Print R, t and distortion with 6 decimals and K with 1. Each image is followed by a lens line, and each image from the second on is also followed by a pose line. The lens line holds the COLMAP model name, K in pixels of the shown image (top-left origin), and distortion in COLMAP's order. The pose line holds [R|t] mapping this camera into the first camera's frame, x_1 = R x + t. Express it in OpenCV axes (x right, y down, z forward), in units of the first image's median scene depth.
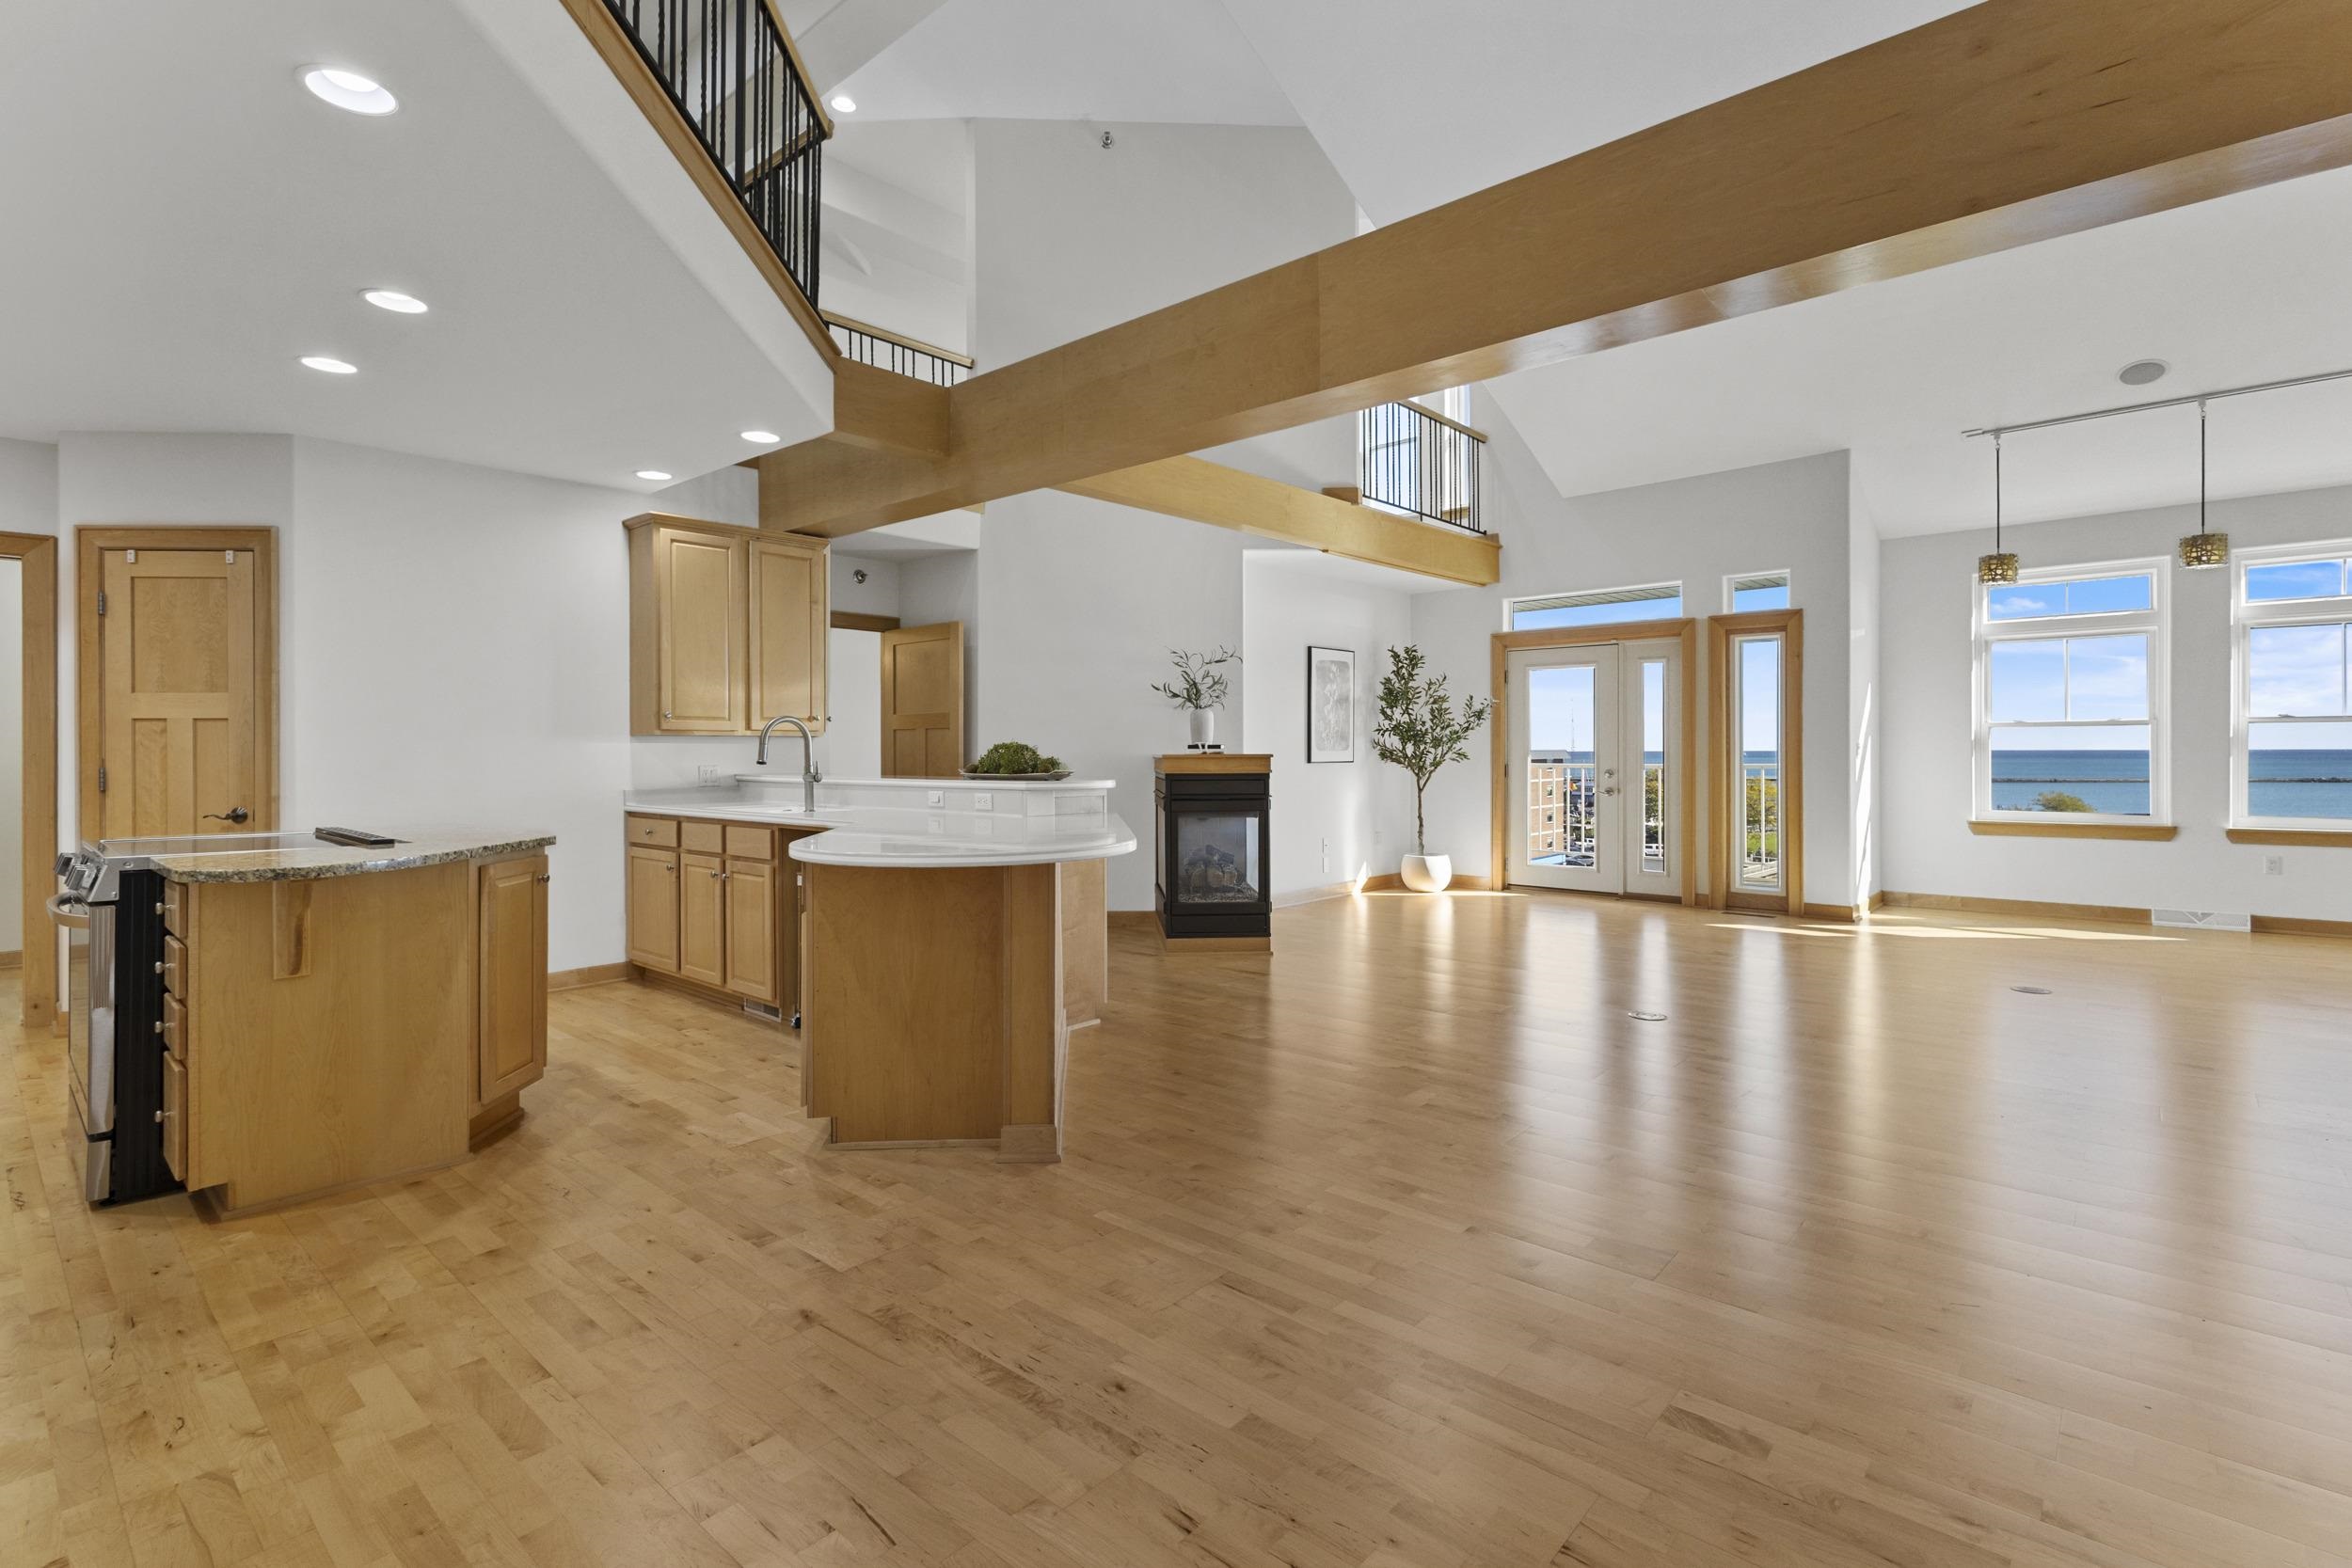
lens RADIAL K [[1090.2, 0, 1167.6], [0, 1090.2, 752.0], [0, 0, 1]] dist [0.006979, -0.000383]
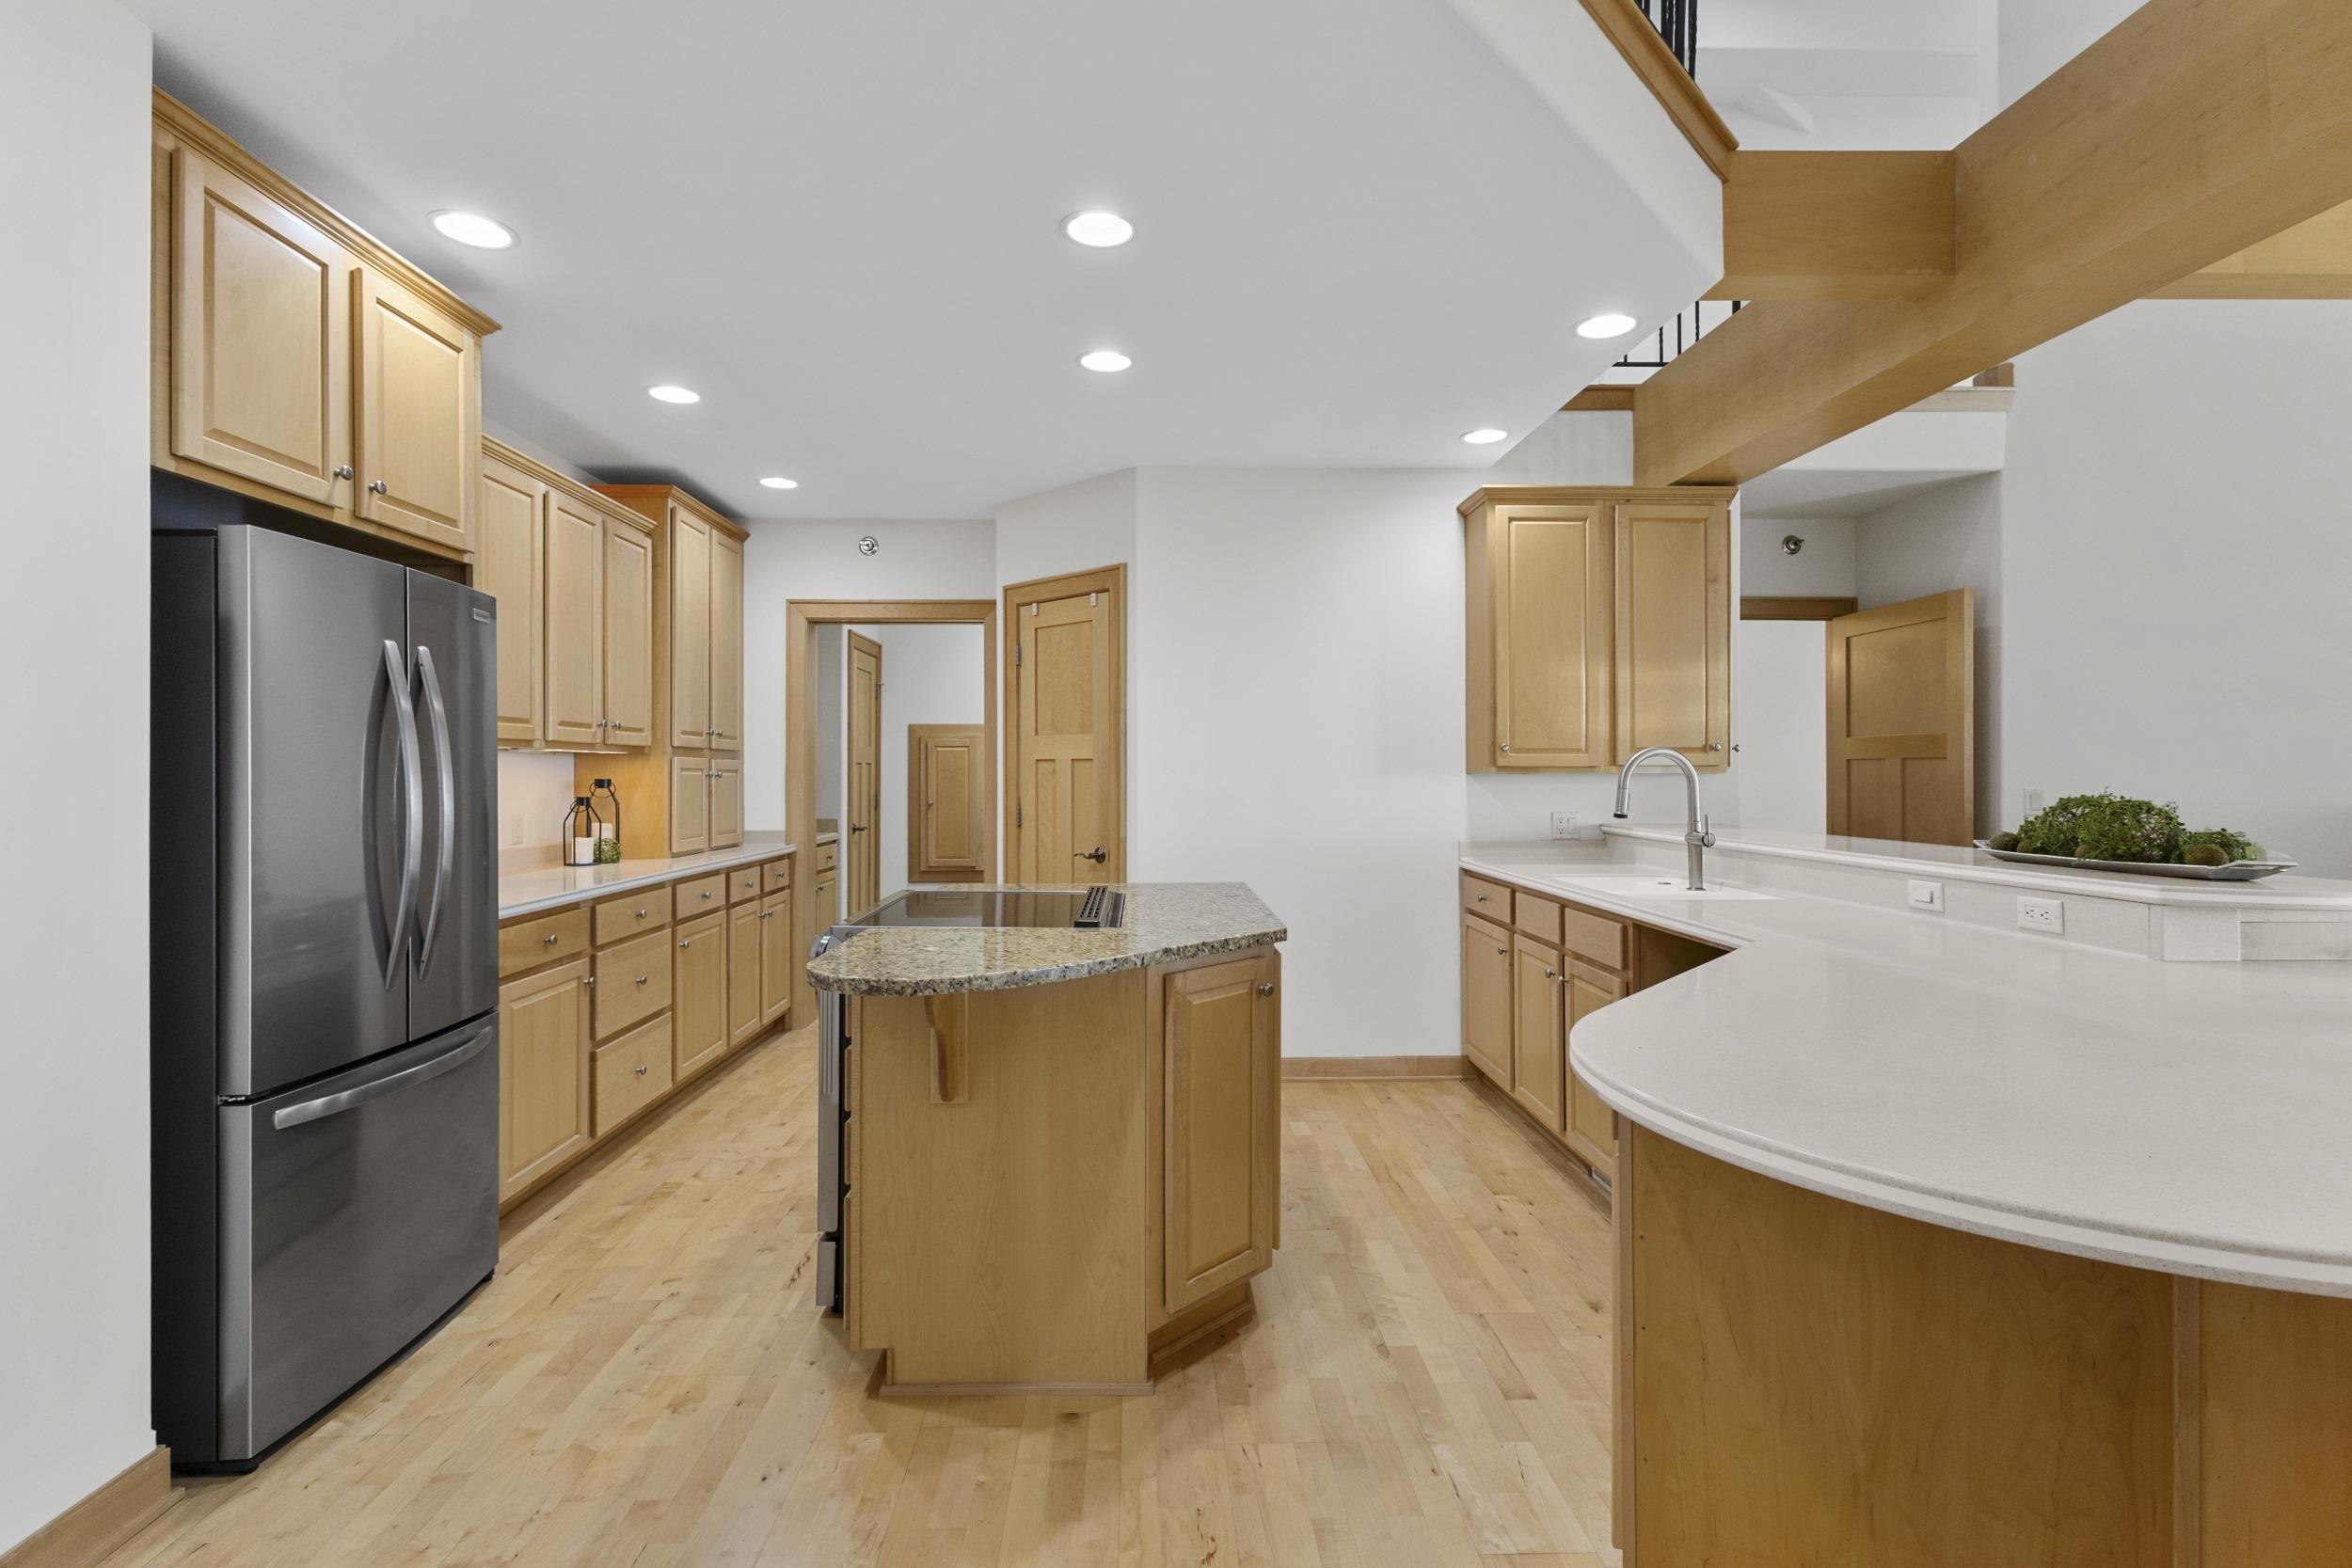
lens RADIAL K [[1086.6, 0, 1166.8], [0, 1086.6, 763.5], [0, 0, 1]] dist [0.004679, -0.000559]
pose [[0.688833, -0.002824, -0.724914, -0.051758], [-0.003519, 0.999968, -0.007239, -0.012325], [0.724911, 0.007537, 0.688801, 0.229504]]
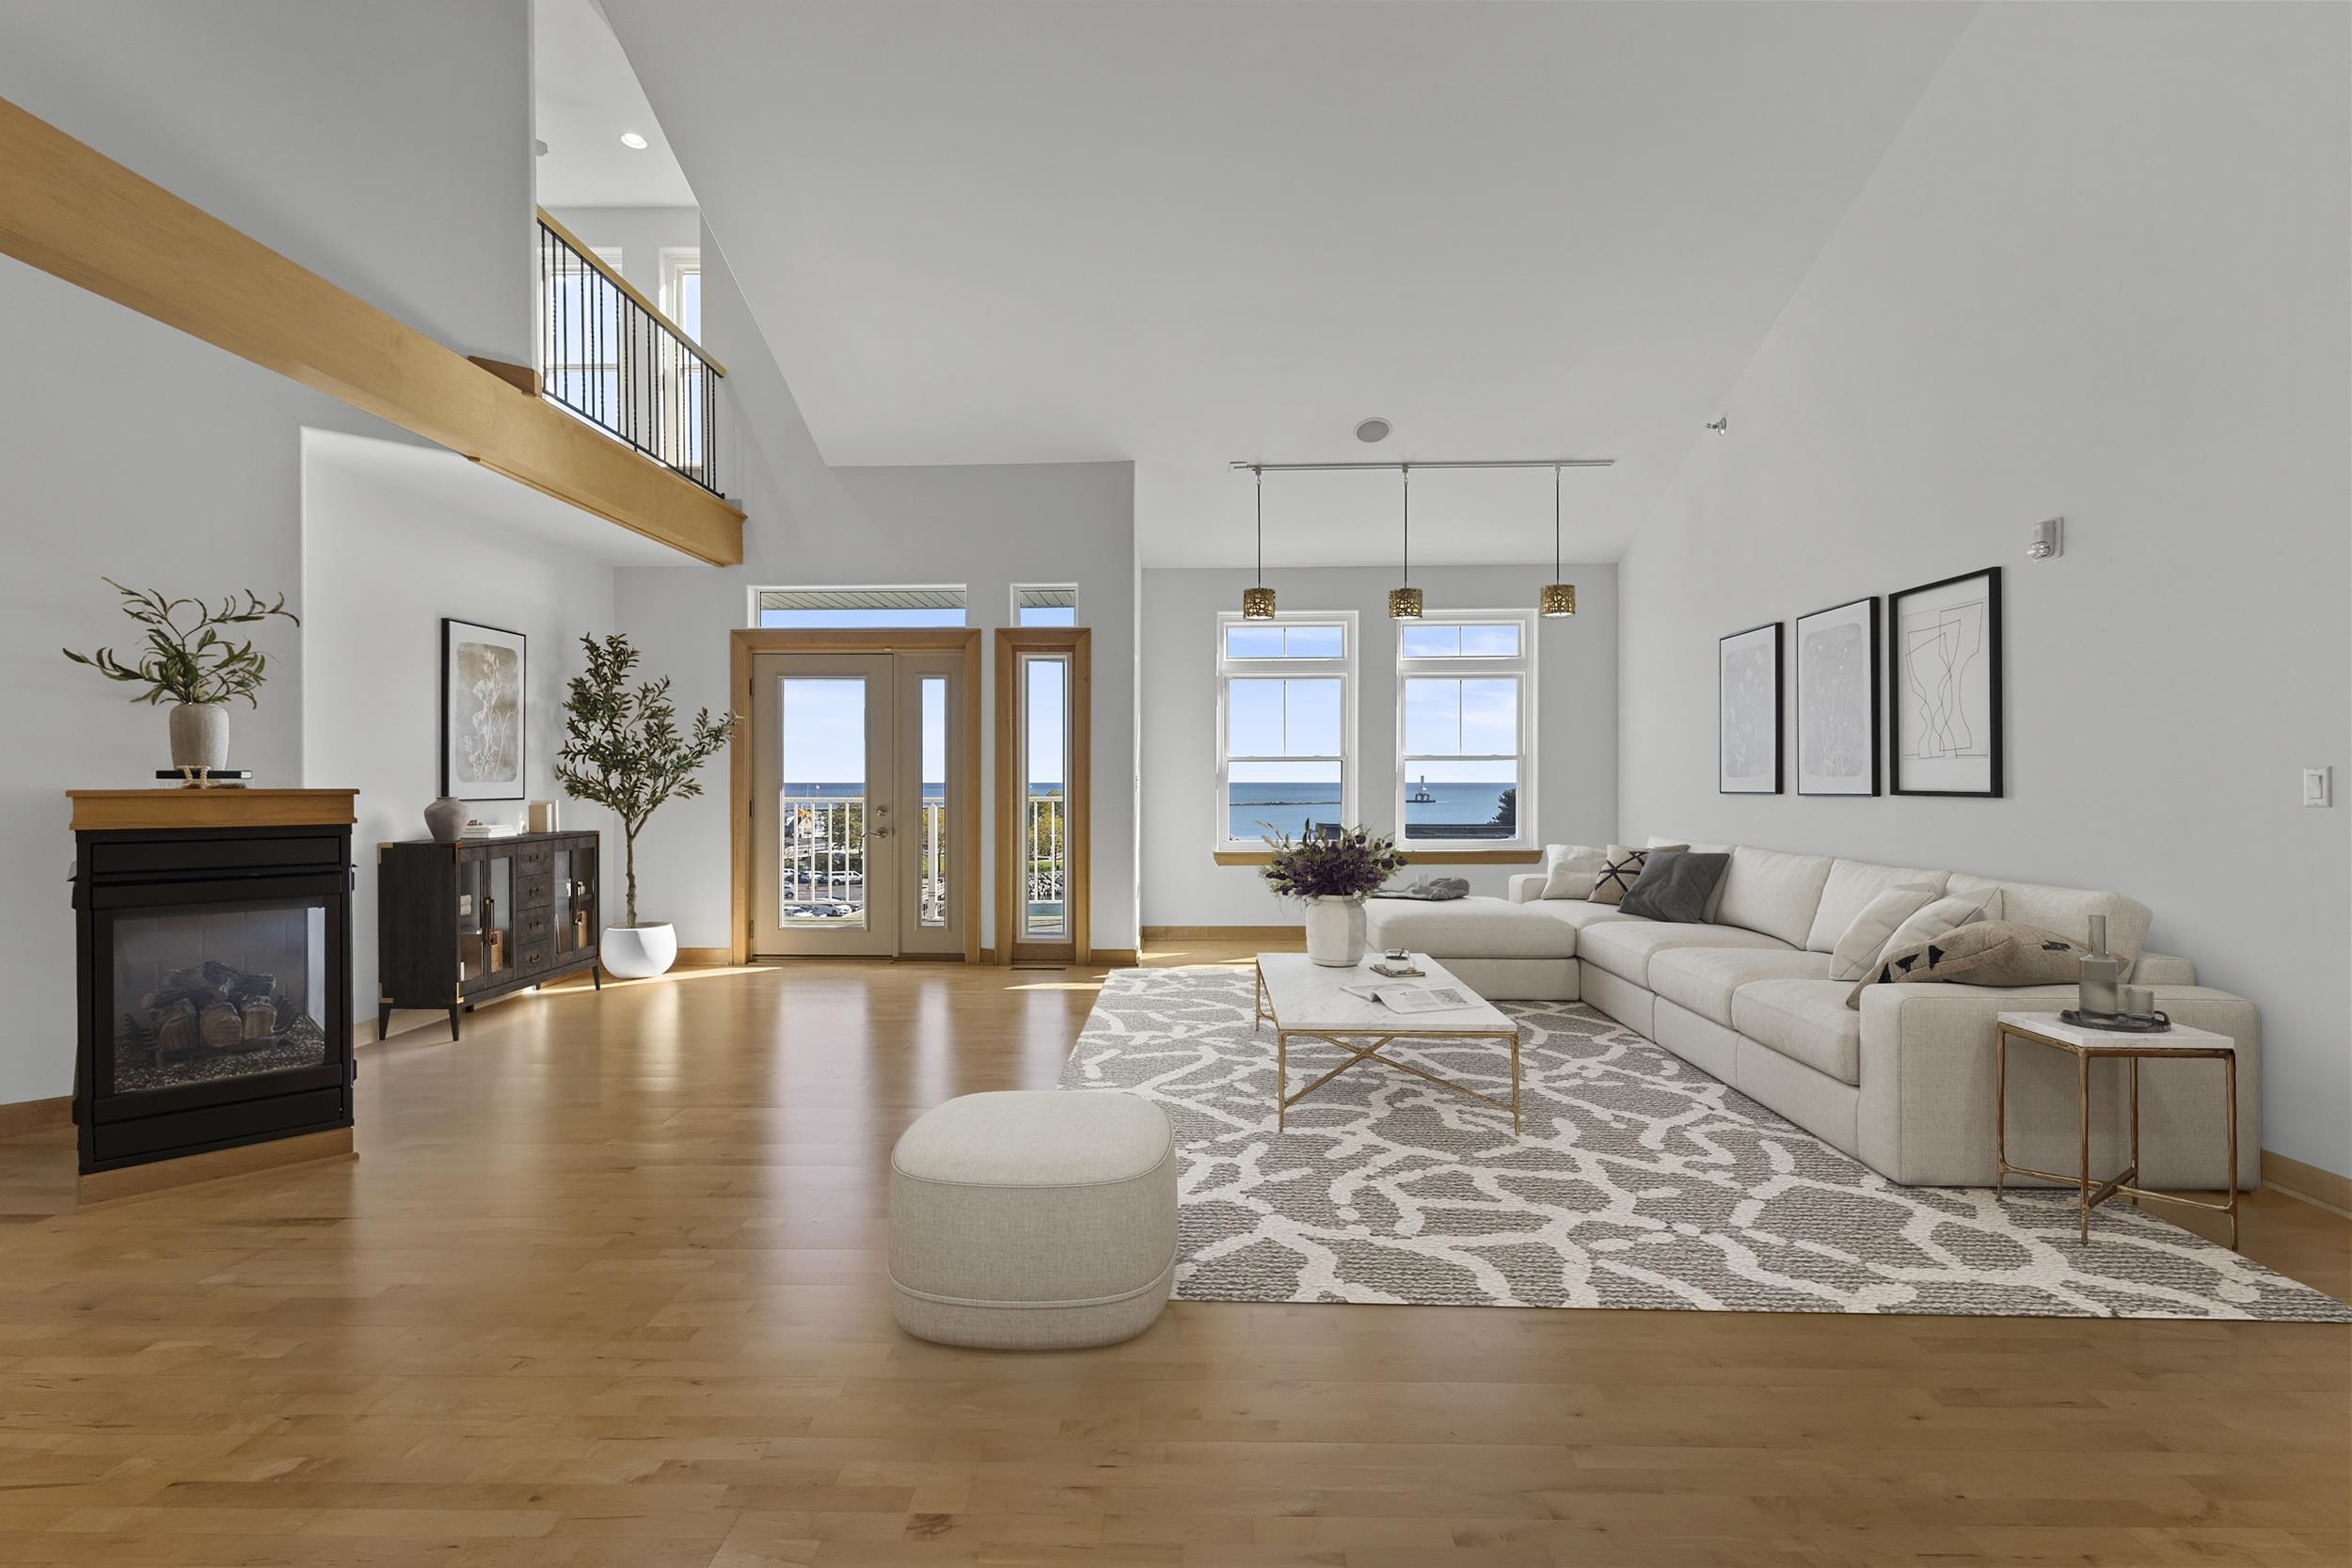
lens RADIAL K [[1079.3, 0, 1169.2], [0, 1079.3, 783.9], [0, 0, 1]] dist [0.007370, -0.000345]
pose [[0.756411, 0.001055, 0.654096, 0.042297], [-0.001642, 0.999999, 0.000285, -0.001192], [-0.654094, -0.001290, 0.756412, 0.286861]]
